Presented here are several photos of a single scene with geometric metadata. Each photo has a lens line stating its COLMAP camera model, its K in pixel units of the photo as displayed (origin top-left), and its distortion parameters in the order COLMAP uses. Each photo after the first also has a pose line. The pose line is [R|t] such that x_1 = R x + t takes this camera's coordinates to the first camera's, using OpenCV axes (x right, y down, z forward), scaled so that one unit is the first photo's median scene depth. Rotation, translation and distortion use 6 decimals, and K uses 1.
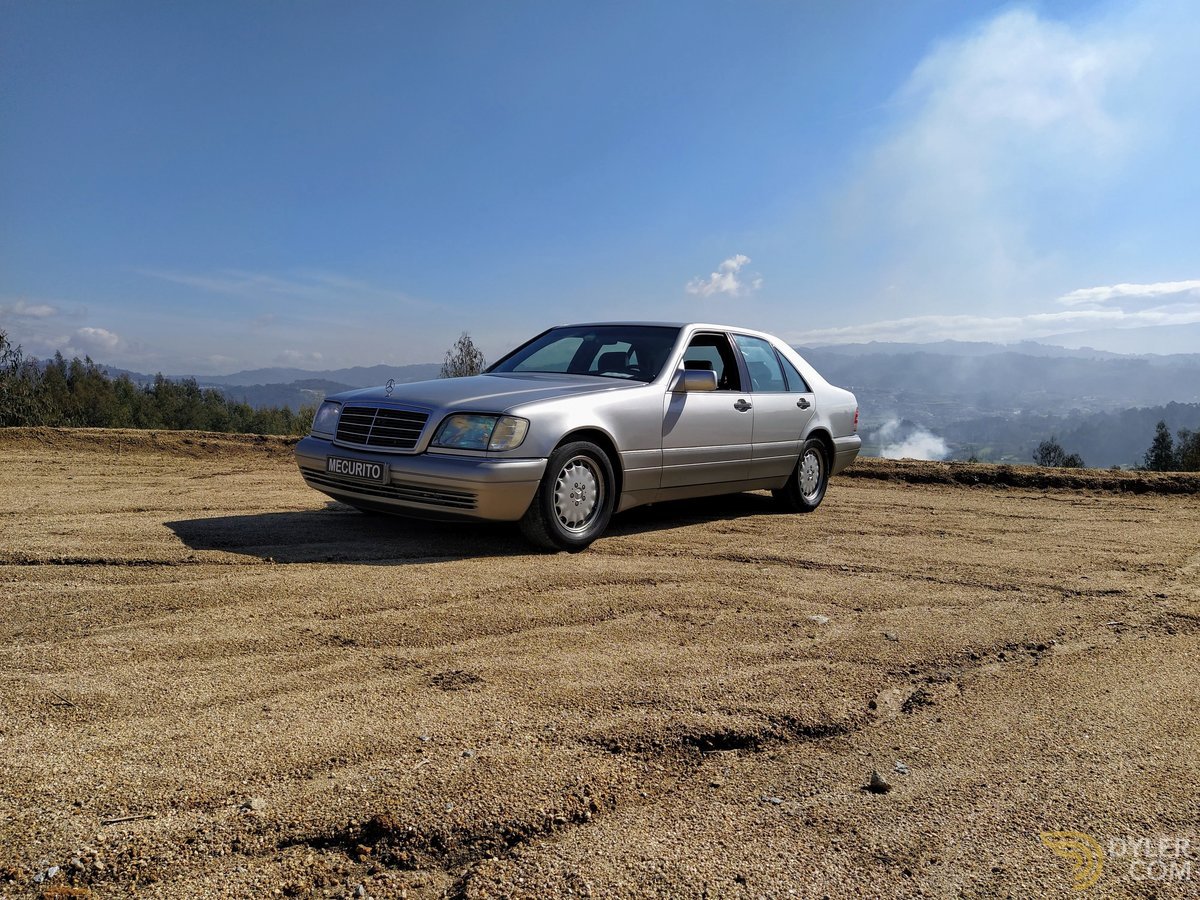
lens RADIAL K [[895.4, 0, 600.0], [0, 895.4, 450.0], [0, 0, 1]] dist [0.118067, -0.139284]
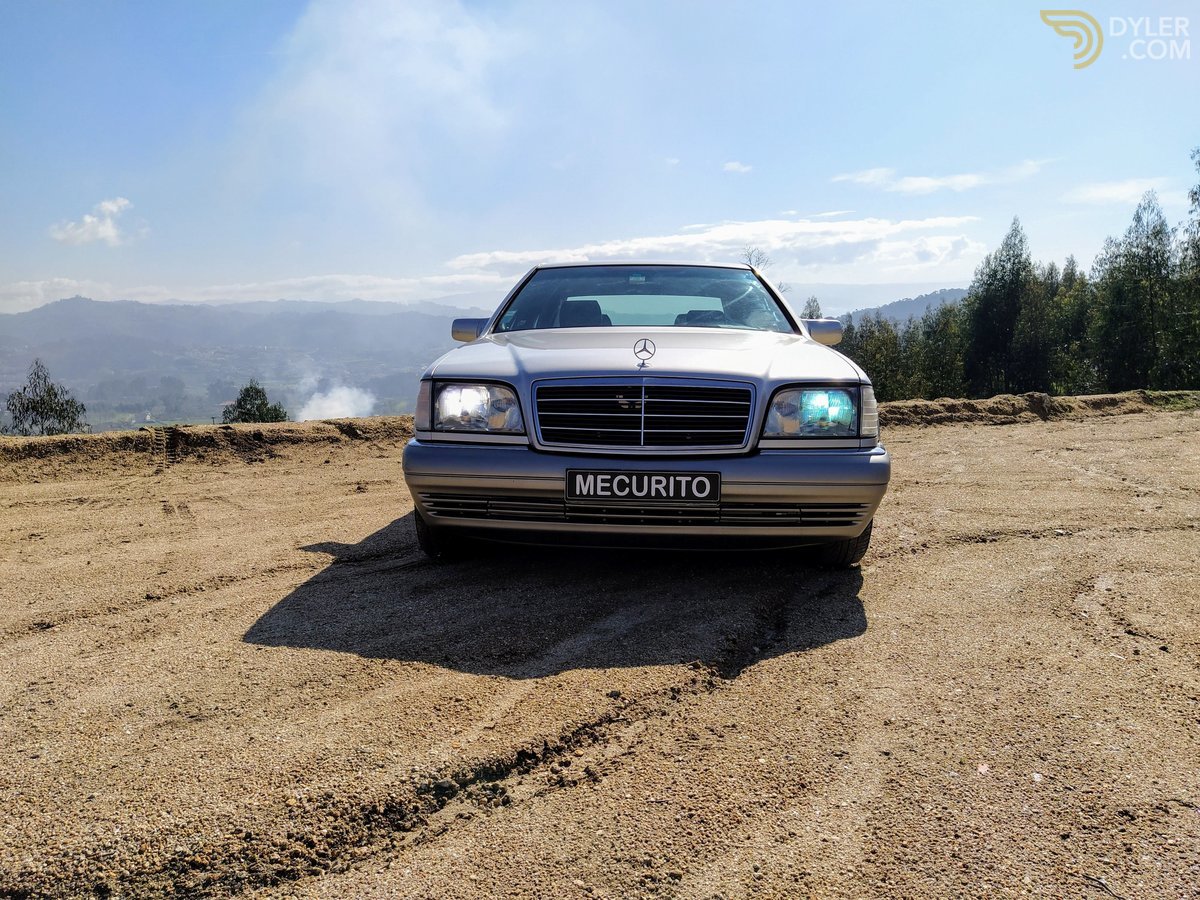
lens RADIAL K [[895.4, 0, 600.0], [0, 895.4, 450.0], [0, 0, 1]] dist [0.118067, -0.139284]
pose [[0.809922, -0.095081, 0.578779, -0.645348], [0.068984, 0.995366, 0.066983, -0.046685], [-0.582466, -0.014325, 0.812729, 0.523477]]
